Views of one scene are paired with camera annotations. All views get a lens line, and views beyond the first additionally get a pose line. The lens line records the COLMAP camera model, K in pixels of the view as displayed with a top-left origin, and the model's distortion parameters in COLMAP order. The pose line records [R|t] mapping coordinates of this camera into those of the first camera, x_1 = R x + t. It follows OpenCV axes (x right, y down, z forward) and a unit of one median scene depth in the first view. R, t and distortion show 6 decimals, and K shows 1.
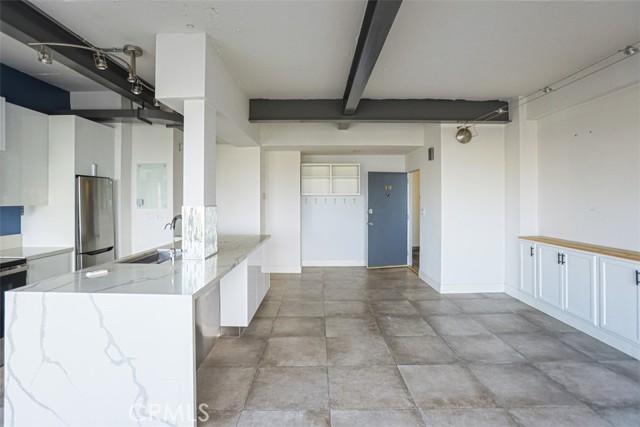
lens RADIAL K [[324.9, 0, 319.3], [0, 324.9, 193.9], [0, 0, 1]] dist [-0.061659, 0.024909]
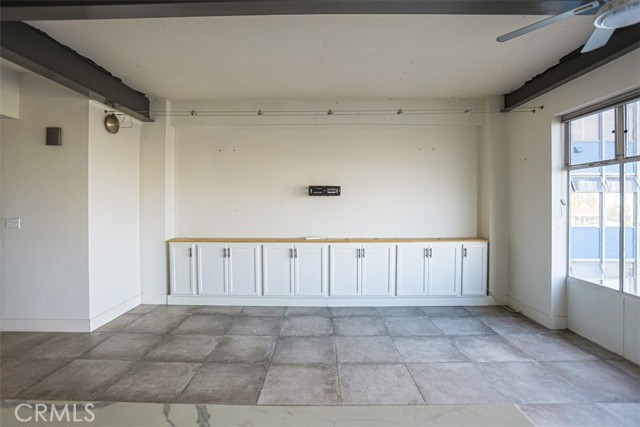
lens RADIAL K [[324.9, 0, 311.4], [0, 324.9, 205.6], [0, 0, 1]] dist [-0.061659, 0.024909]
pose [[0.033353, -0.011336, 0.999379, -0.443691], [-0.009868, 0.999883, 0.011671, 0.010605], [-0.999395, -0.010251, 0.033237, 0.654159]]
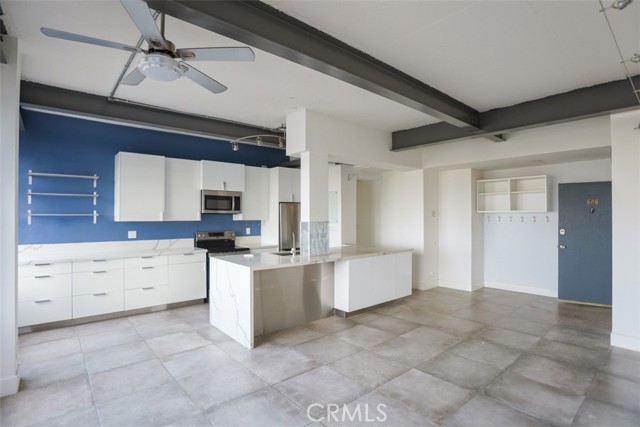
lens RADIAL K [[324.9, 0, 319.2], [0, 324.9, 210.1], [0, 0, 1]] dist [-0.061659, 0.024909]
pose [[0.652115, -0.013424, -0.758001, 0.678490], [0.009937, 0.999909, -0.009160, 0.000322], [0.758055, -0.001559, 0.652189, 0.031139]]
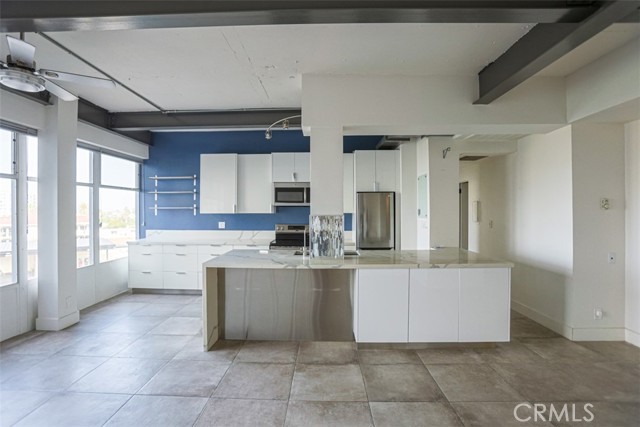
lens RADIAL K [[324.9, 0, 315.5], [0, 324.9, 207.1], [0, 0, 1]] dist [-0.061659, 0.024909]
pose [[-0.031920, -0.005181, -0.999477, 0.696200], [0.015277, 0.999867, -0.005671, 0.013087], [0.999374, -0.015450, -0.031837, 0.862997]]
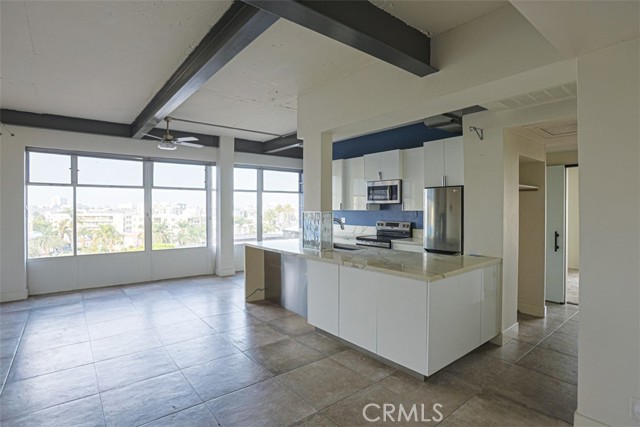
lens RADIAL K [[324.9, 0, 314.1], [0, 324.9, 210.2], [0, 0, 1]] dist [-0.061659, 0.024909]
pose [[-0.786615, 0.005874, -0.617416, 0.409920], [0.009047, 0.999957, -0.002013, 0.030148], [0.617377, -0.007170, -0.786635, 1.771388]]
